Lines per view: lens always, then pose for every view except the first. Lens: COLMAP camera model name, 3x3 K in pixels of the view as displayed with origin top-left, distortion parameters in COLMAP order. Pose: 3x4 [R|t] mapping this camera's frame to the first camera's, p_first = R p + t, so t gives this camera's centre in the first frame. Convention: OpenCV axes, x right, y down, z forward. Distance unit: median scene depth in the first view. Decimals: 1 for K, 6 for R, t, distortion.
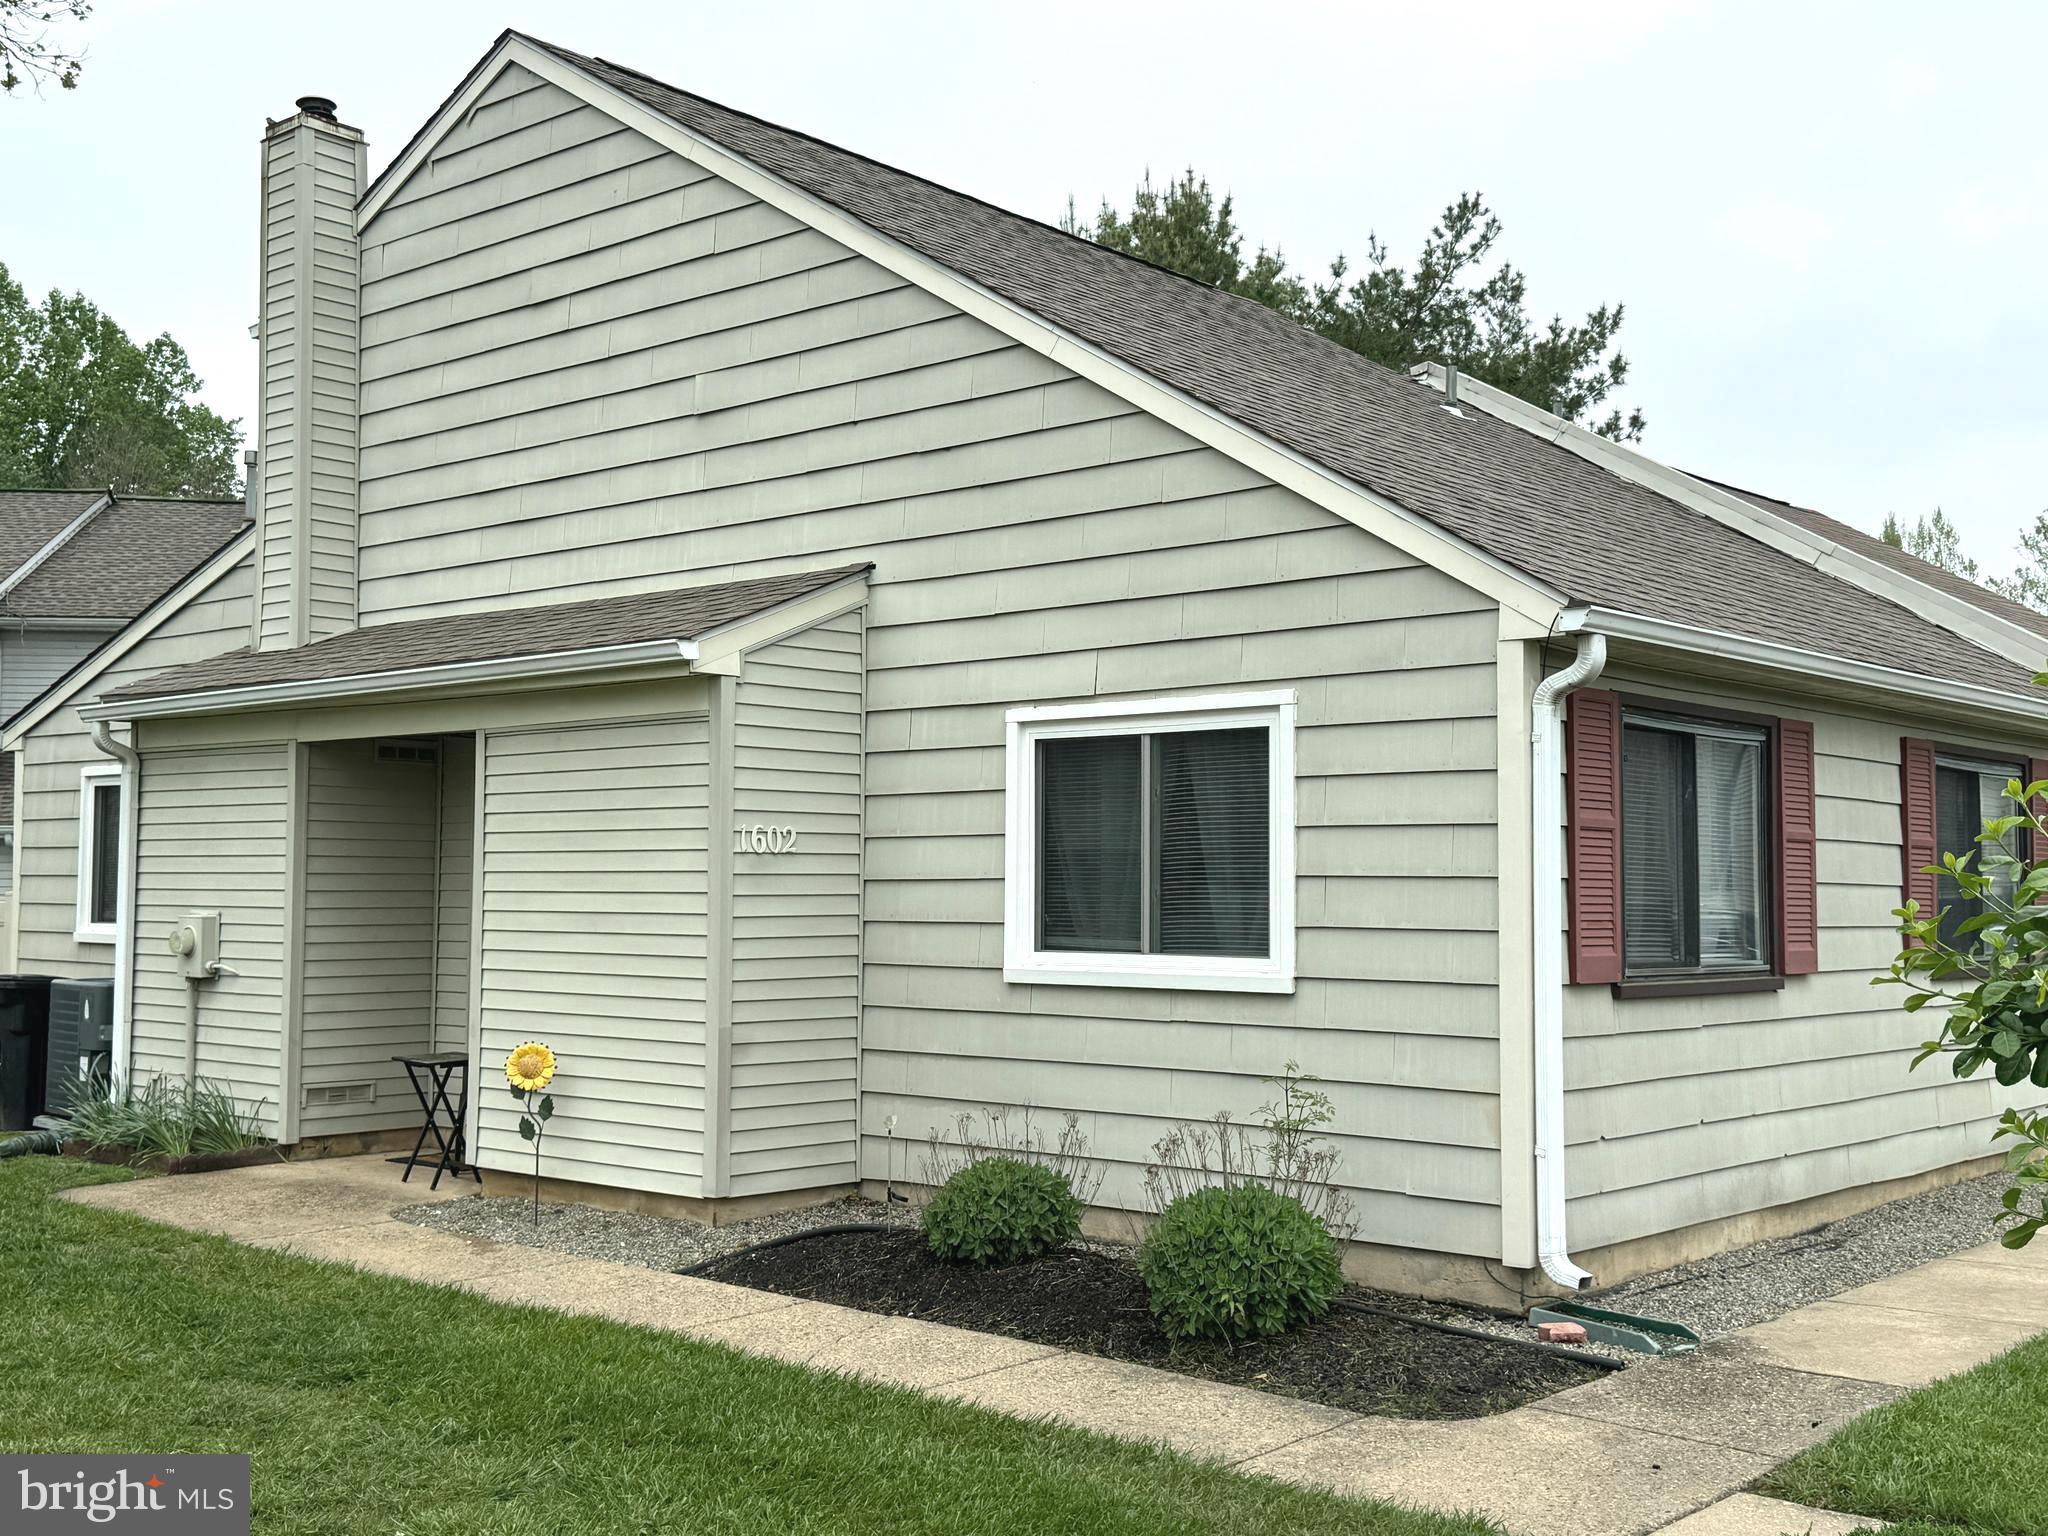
lens RADIAL K [[2263.5, 0, 1024.0], [0, 2263.5, 768.0], [0, 0, 1]] dist [0.017323, 0.003417]
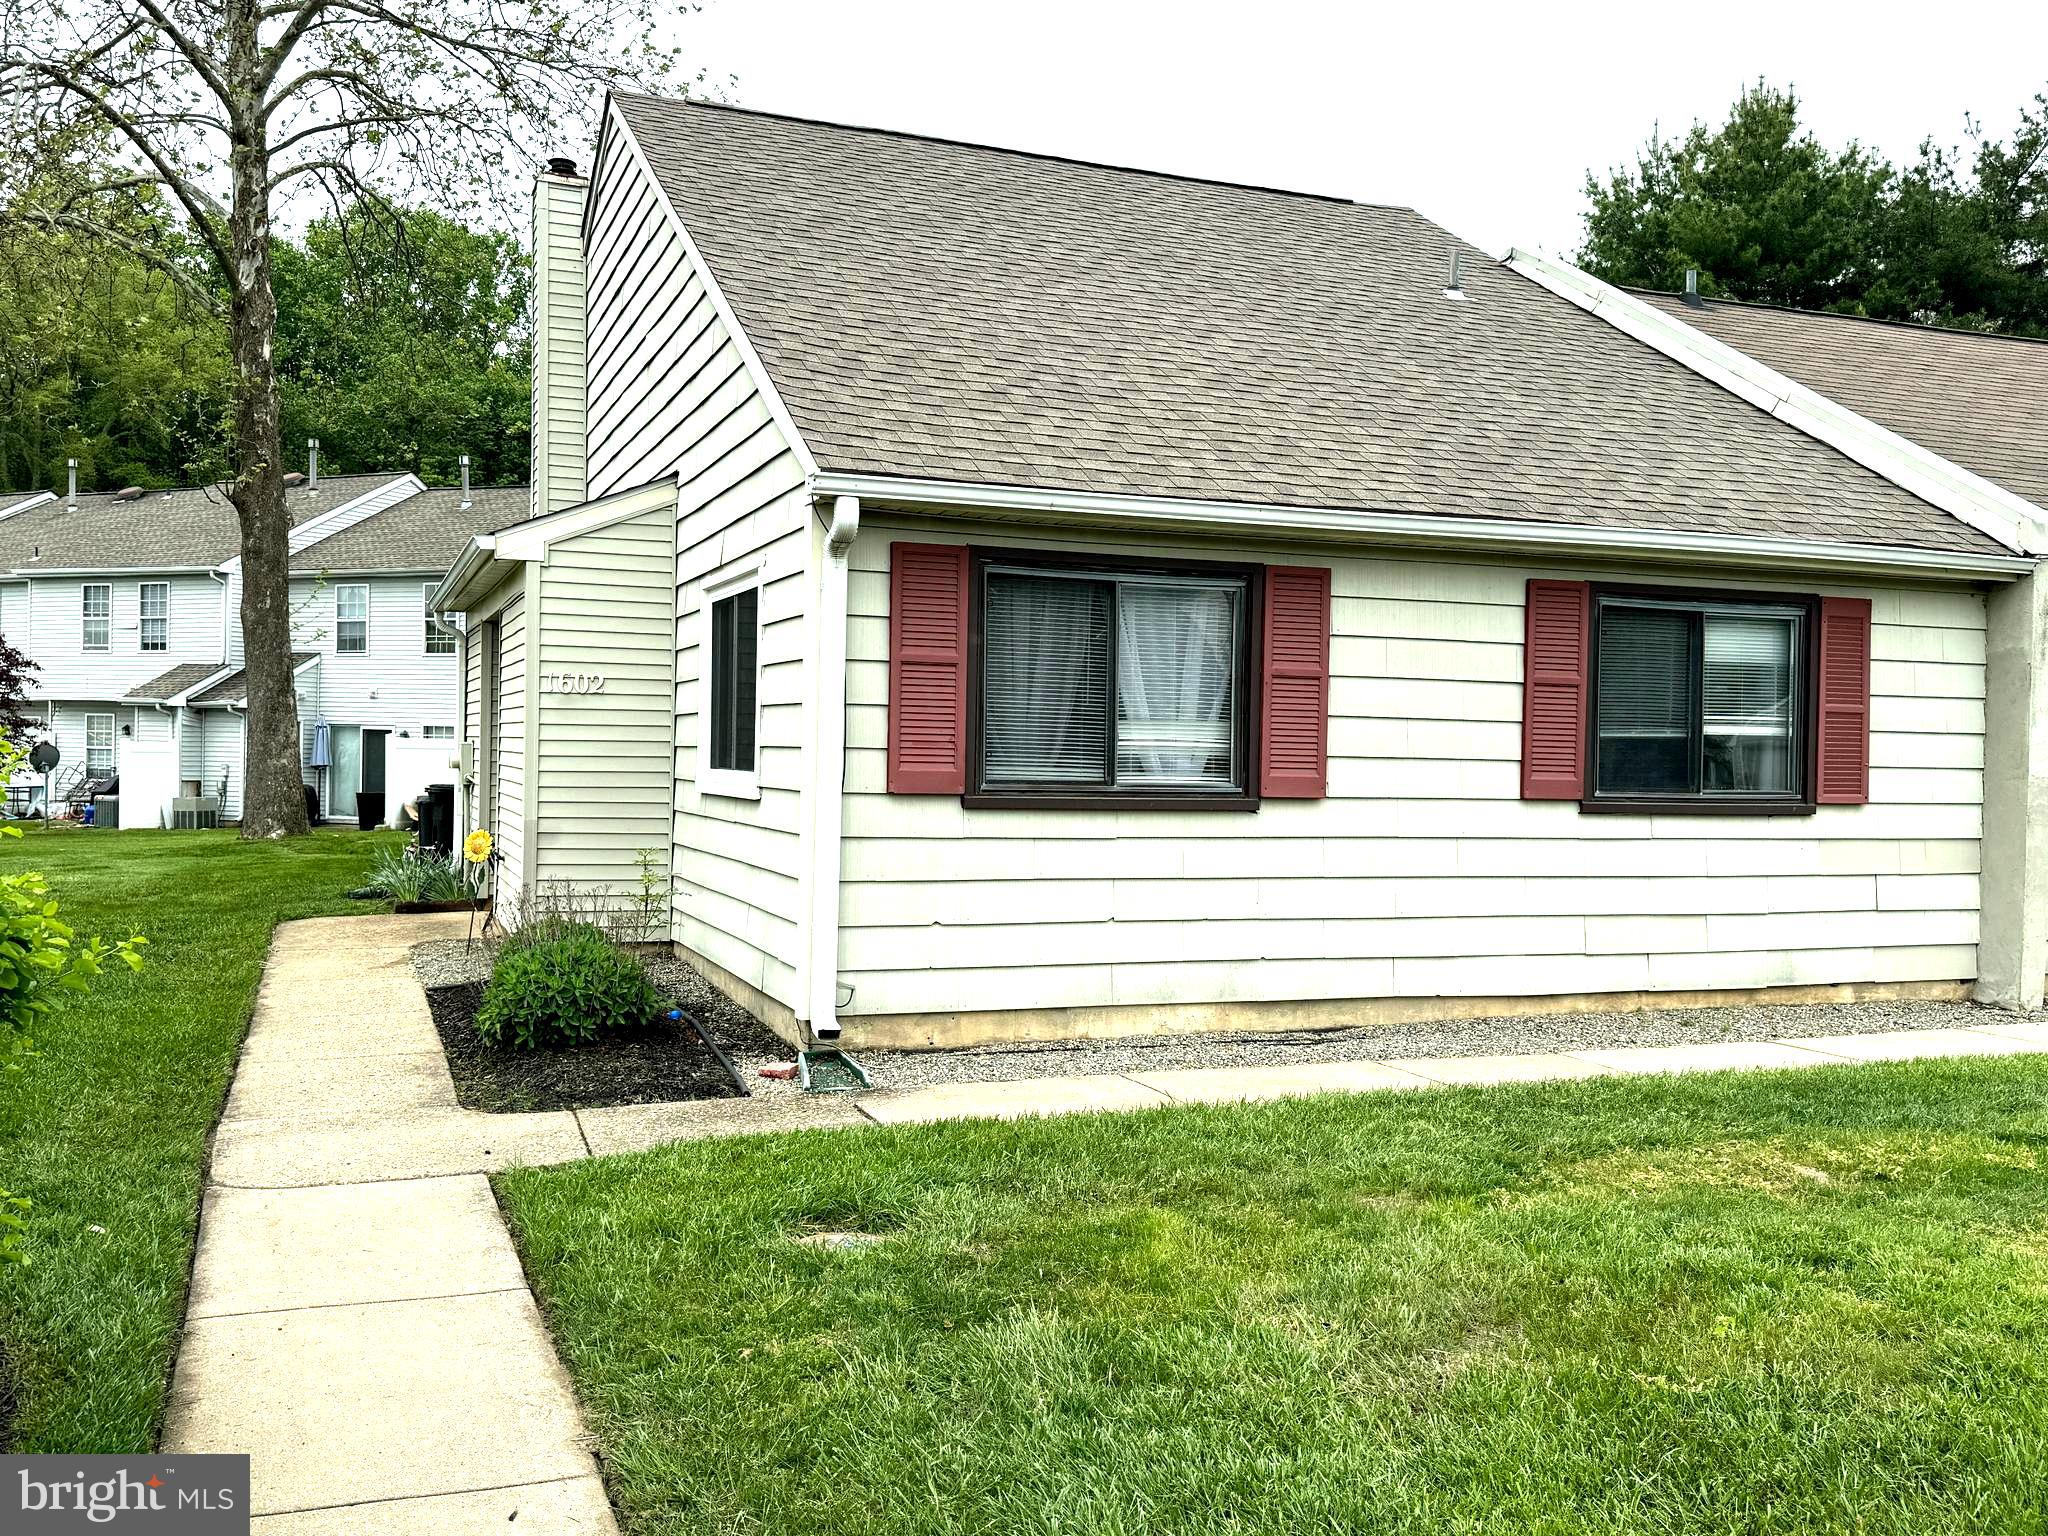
lens RADIAL K [[1848.0, 0, 1024.0], [0, 1848.0, 768.0], [0, 0, 1]] dist [0.052739, -0.001109]
pose [[0.892550, 0.013639, -0.450742, 0.626058], [0.013960, 0.998228, 0.057848, 0.022399], [0.450732, -0.057924, 0.890778, 0.138954]]
